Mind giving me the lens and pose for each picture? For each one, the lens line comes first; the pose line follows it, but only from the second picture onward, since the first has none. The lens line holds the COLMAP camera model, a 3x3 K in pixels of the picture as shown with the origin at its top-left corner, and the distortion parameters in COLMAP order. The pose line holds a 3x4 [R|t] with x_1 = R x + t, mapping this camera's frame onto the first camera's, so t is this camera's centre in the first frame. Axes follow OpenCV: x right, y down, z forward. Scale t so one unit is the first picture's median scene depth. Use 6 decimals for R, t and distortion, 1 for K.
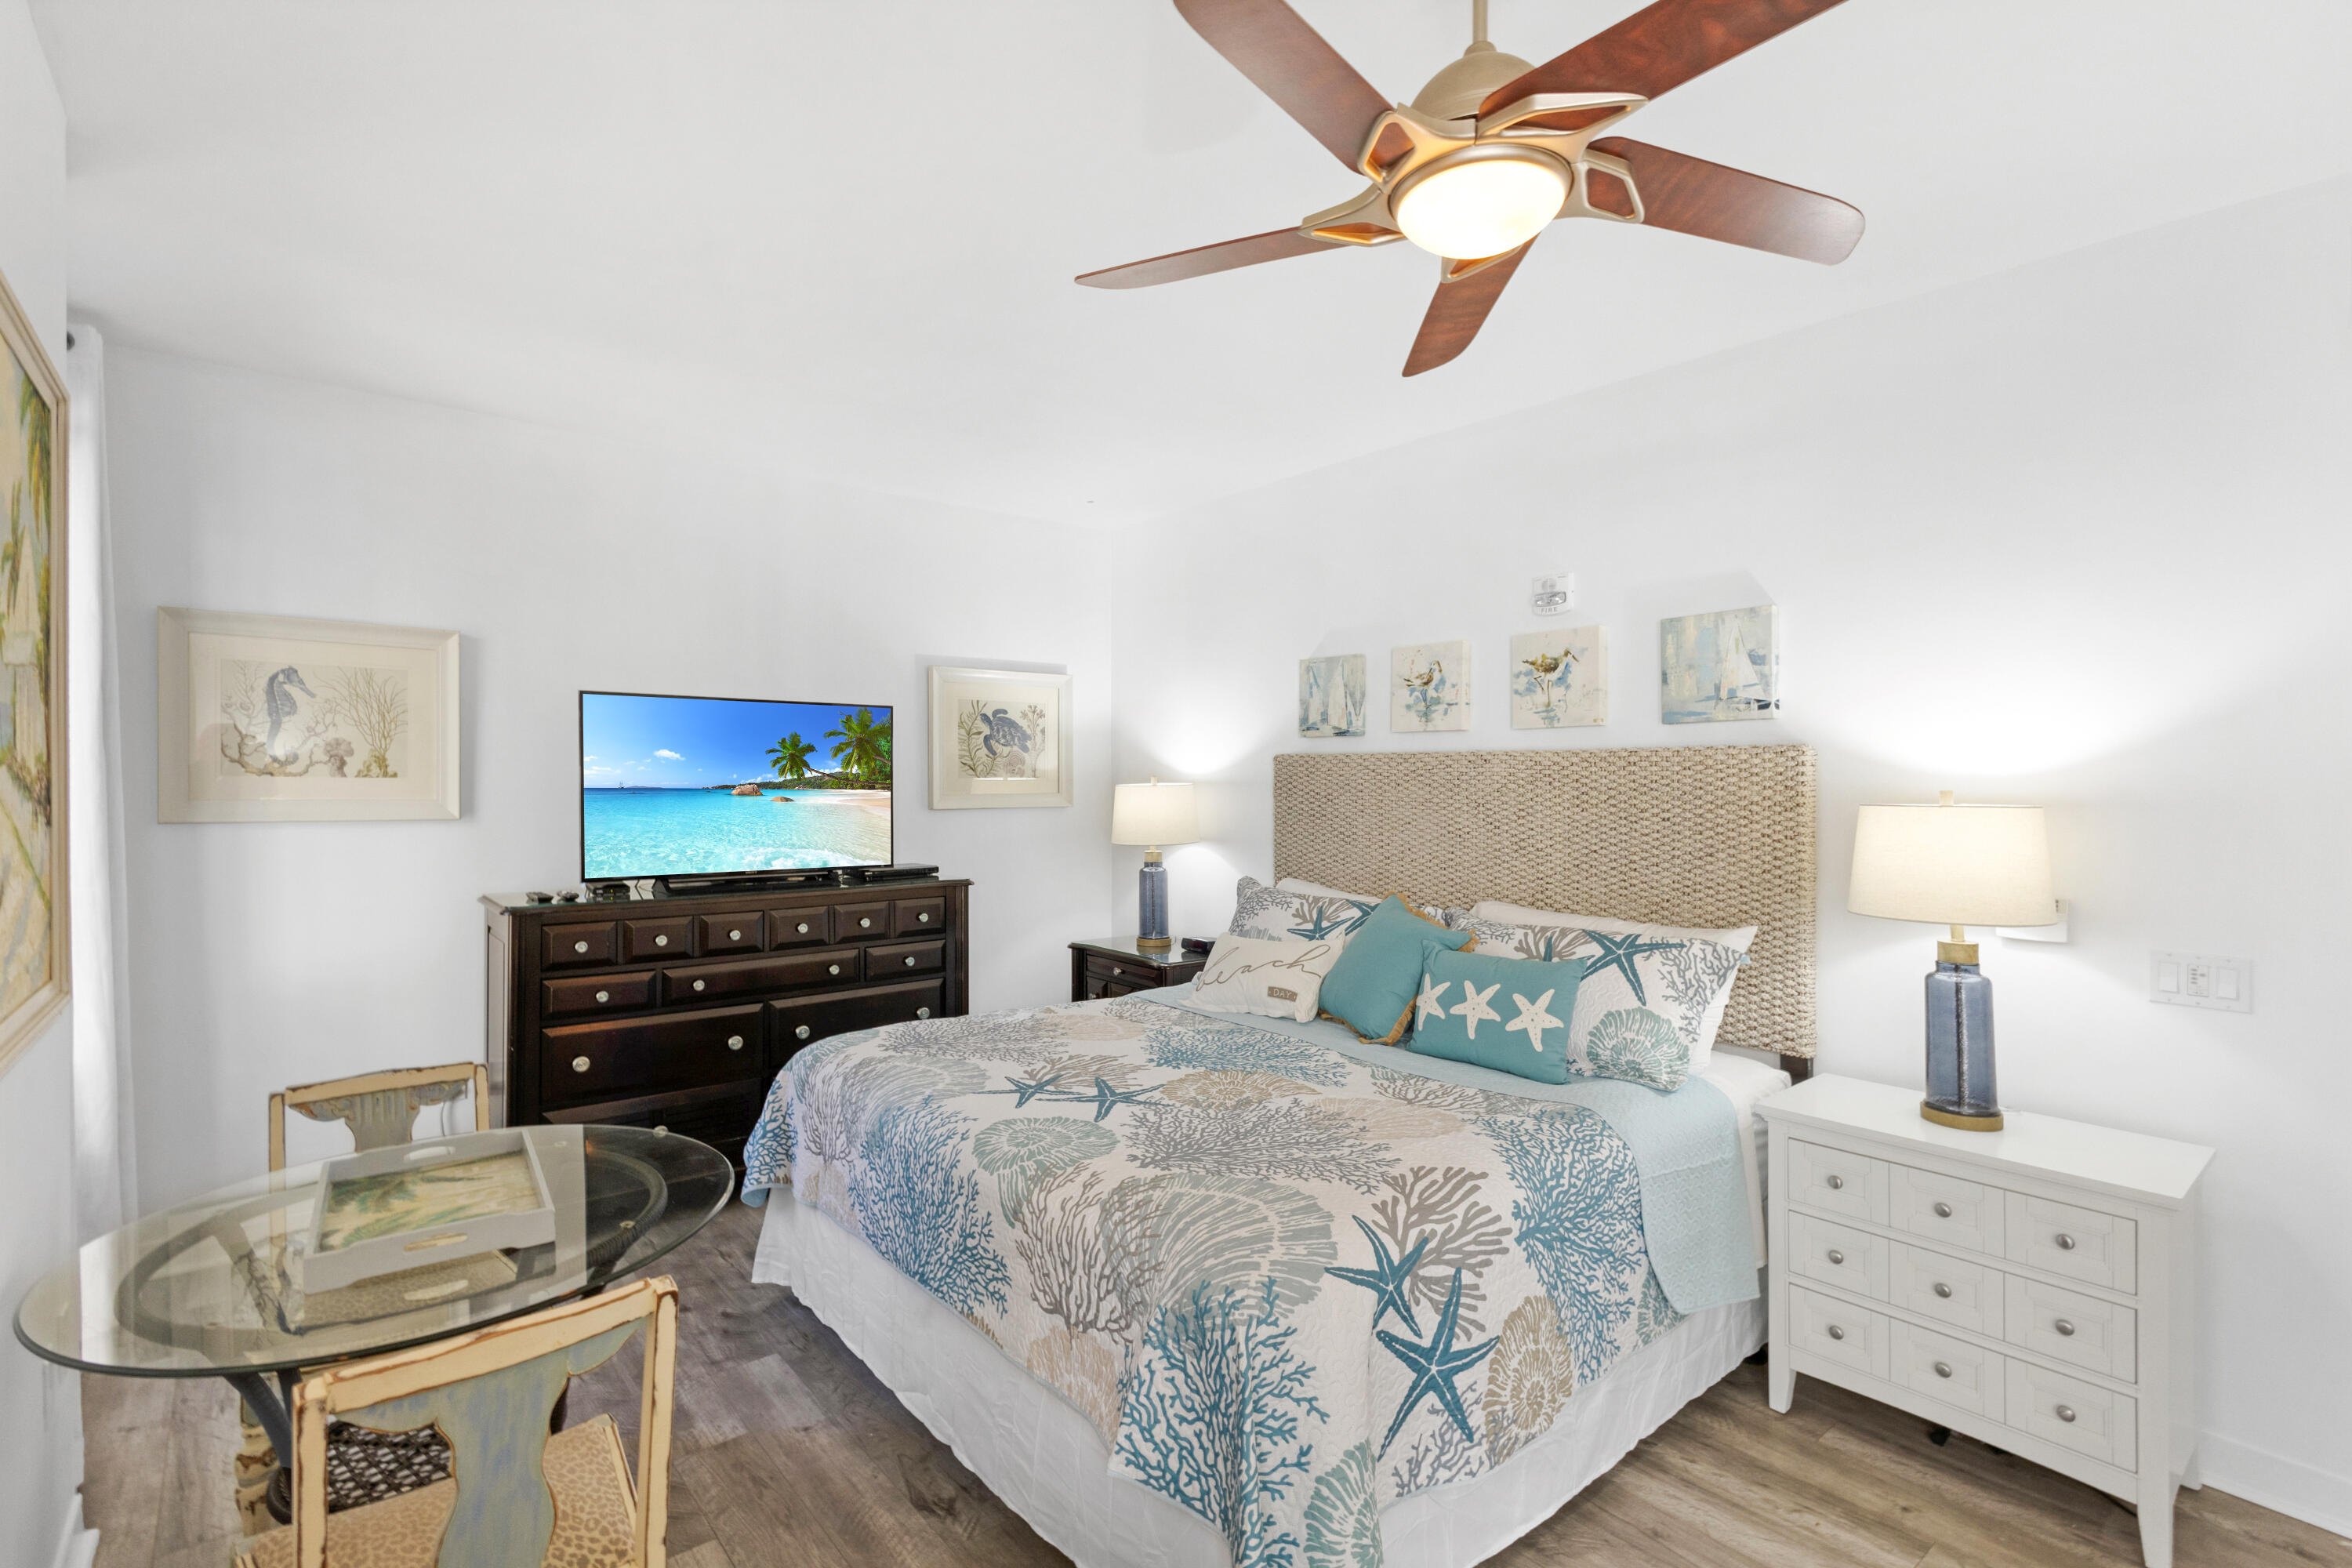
lens RADIAL K [[1127.5, 0, 1150.4], [0, 1127.5, 812.0], [0, 0, 1]] dist [0.008929, 0.006791]
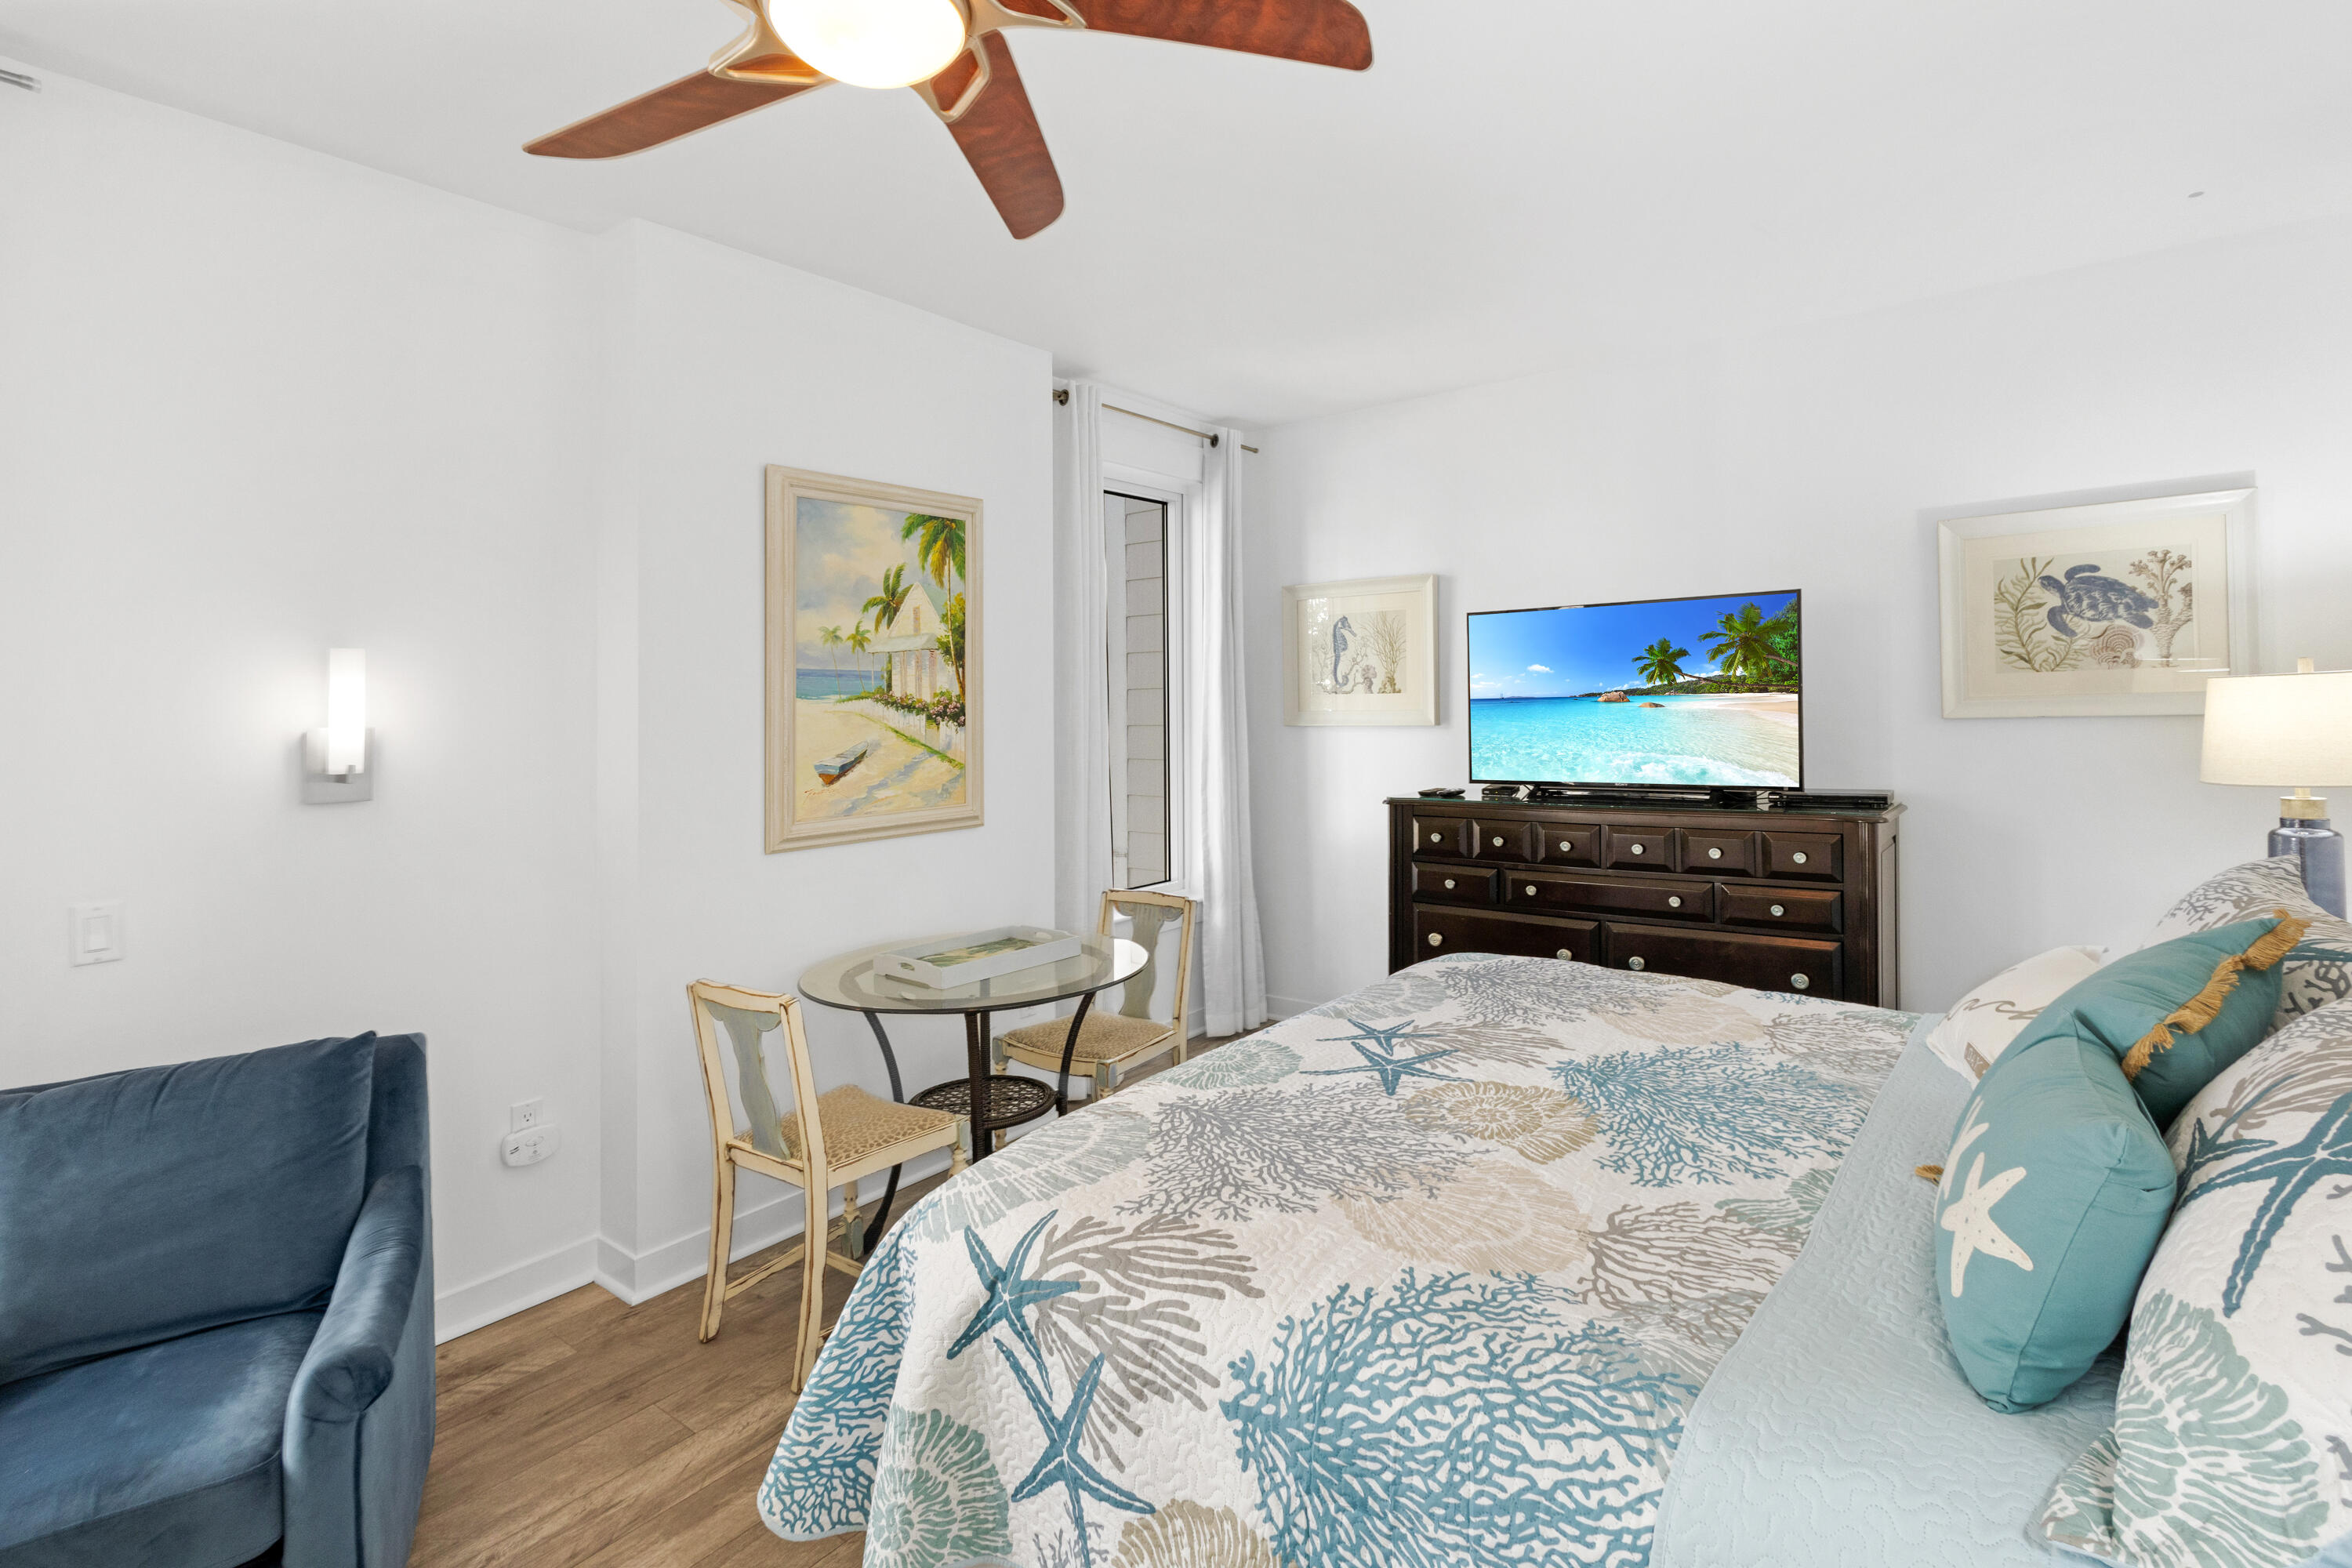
lens RADIAL K [[1127.5, 0, 1184.1], [0, 1127.5, 697.7], [0, 0, 1]] dist [0.008929, 0.006791]
pose [[0.219765, -0.015725, -0.975426, 0.698378], [-0.002311, 0.999859, -0.016640, -0.004221], [0.975550, 0.005911, 0.219697, 0.621606]]
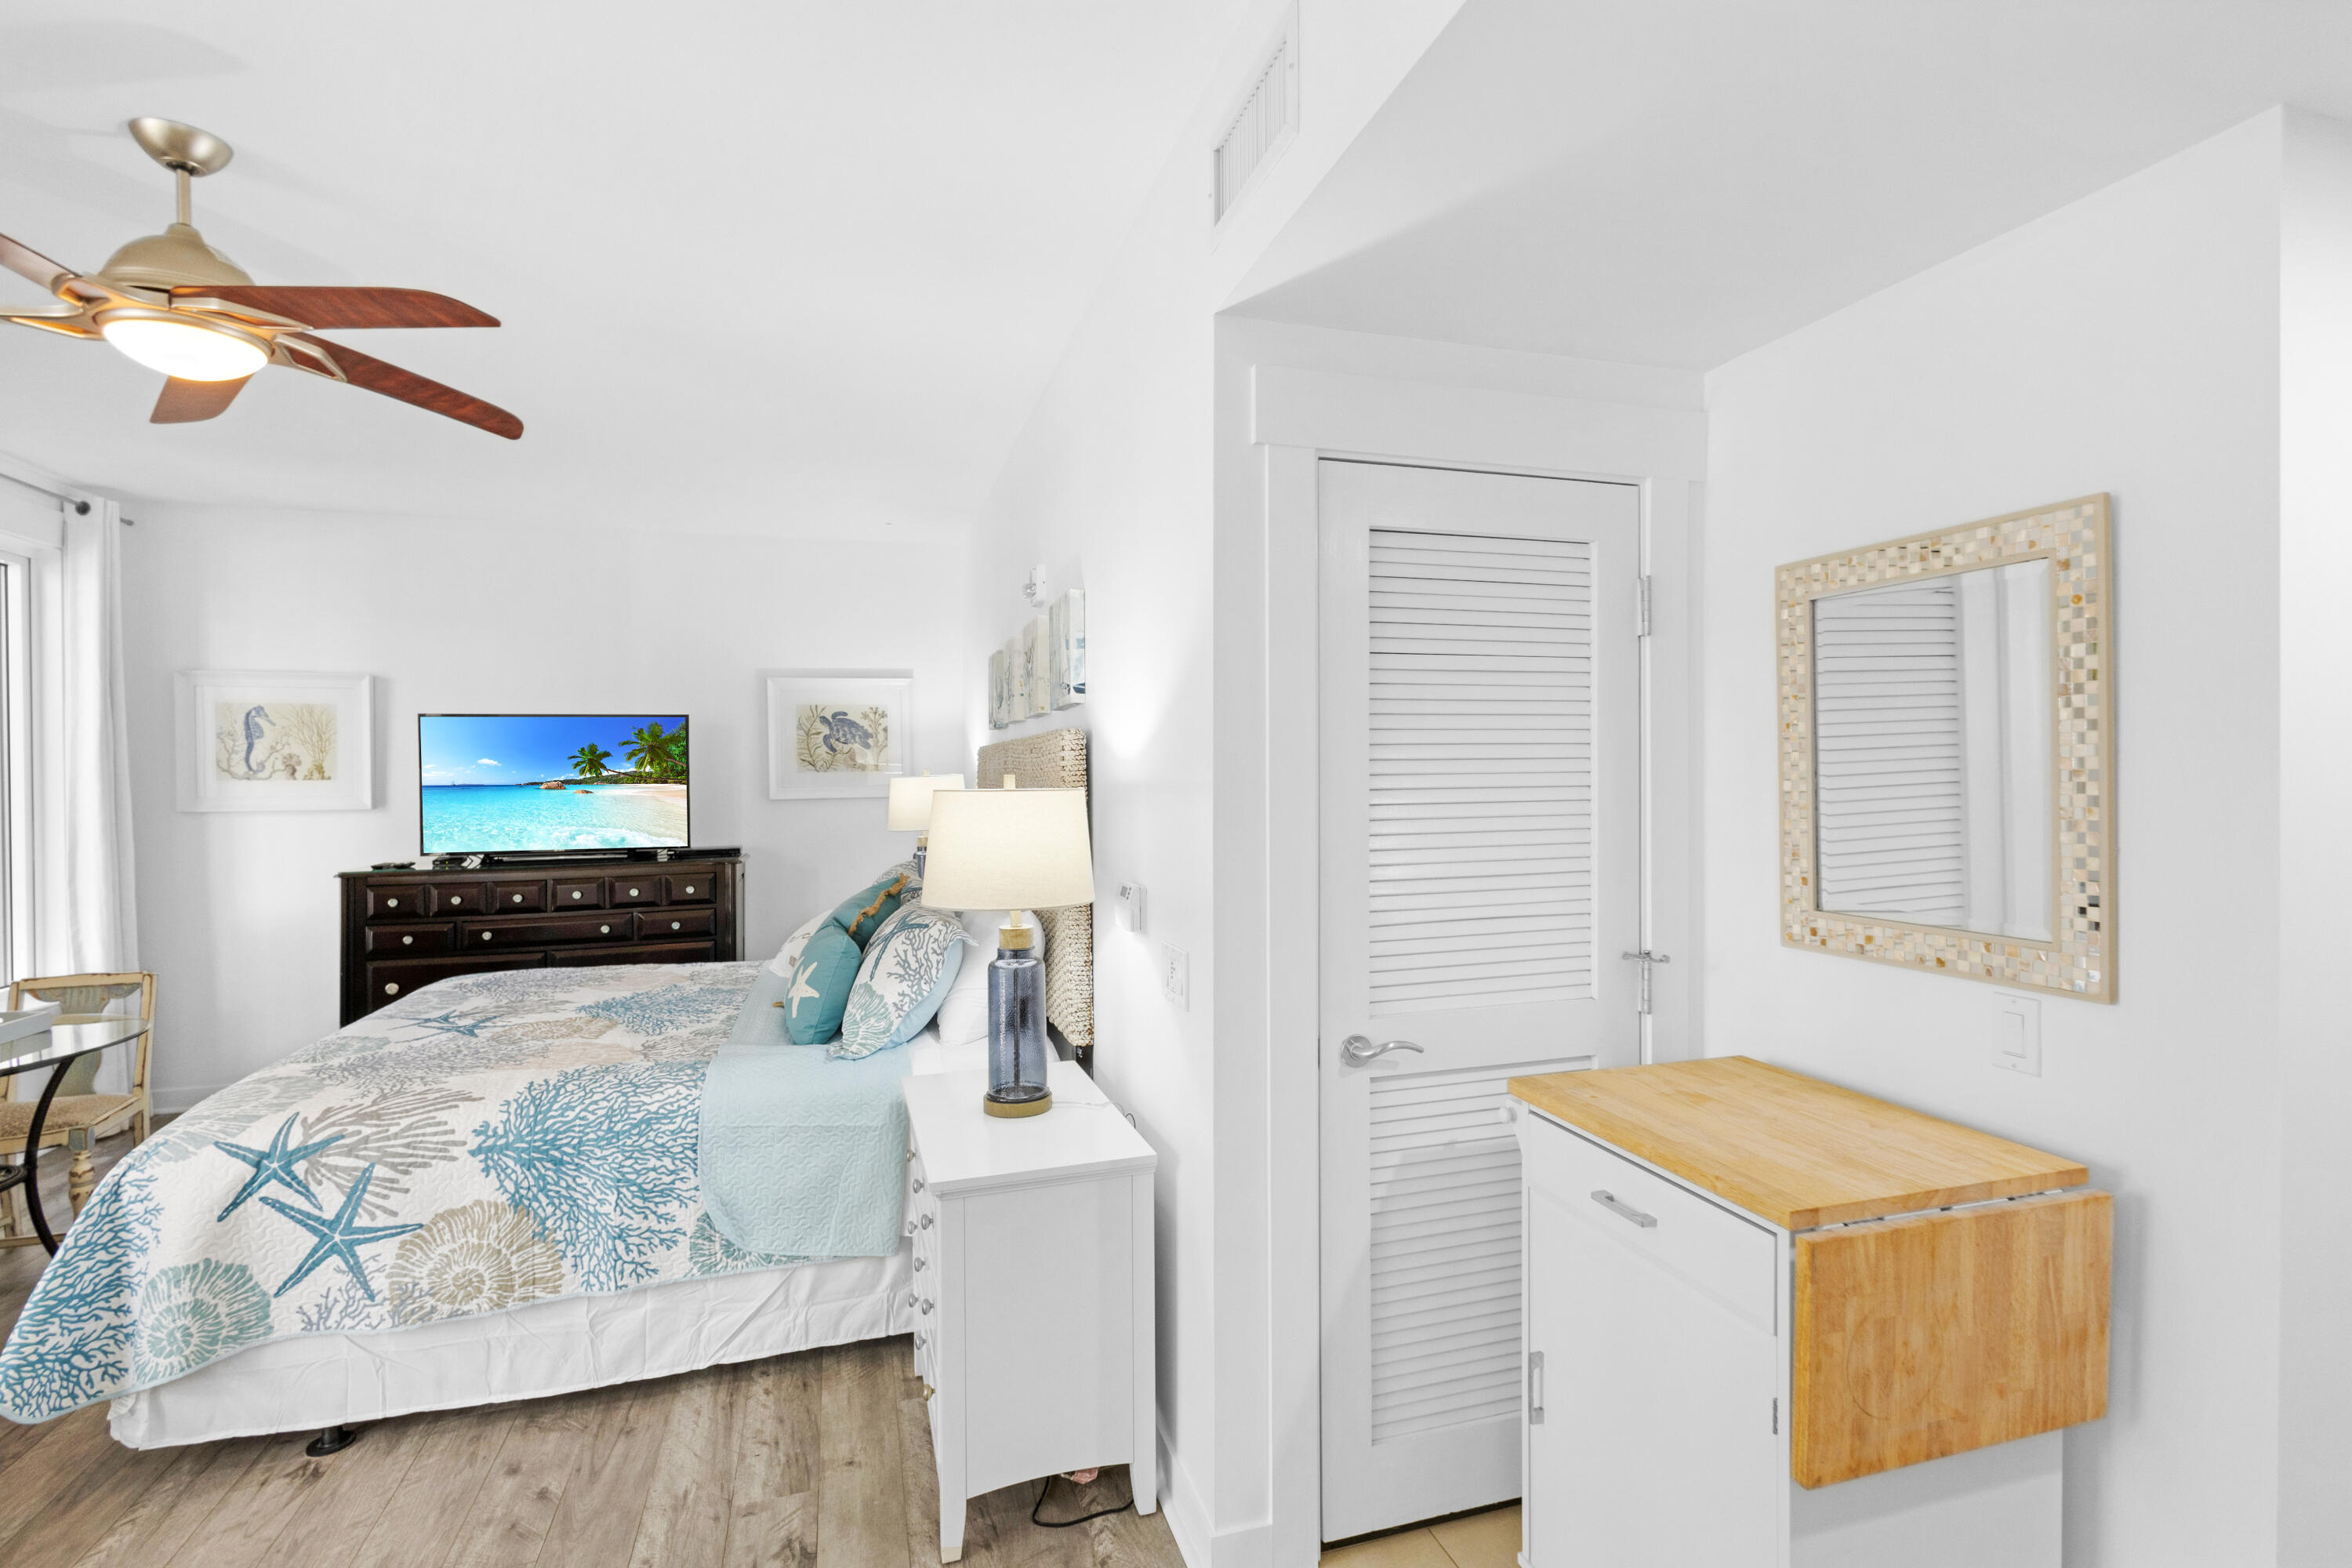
lens RADIAL K [[1127.5, 0, 1171.8], [0, 1127.5, 806.3], [0, 0, 1]] dist [0.008929, 0.006791]
pose [[0.923790, -0.003498, -0.382883, 1.104082], [0.004503, 0.999988, 0.001730, 0.006216], [0.382872, -0.003322, 0.923795, 0.121907]]
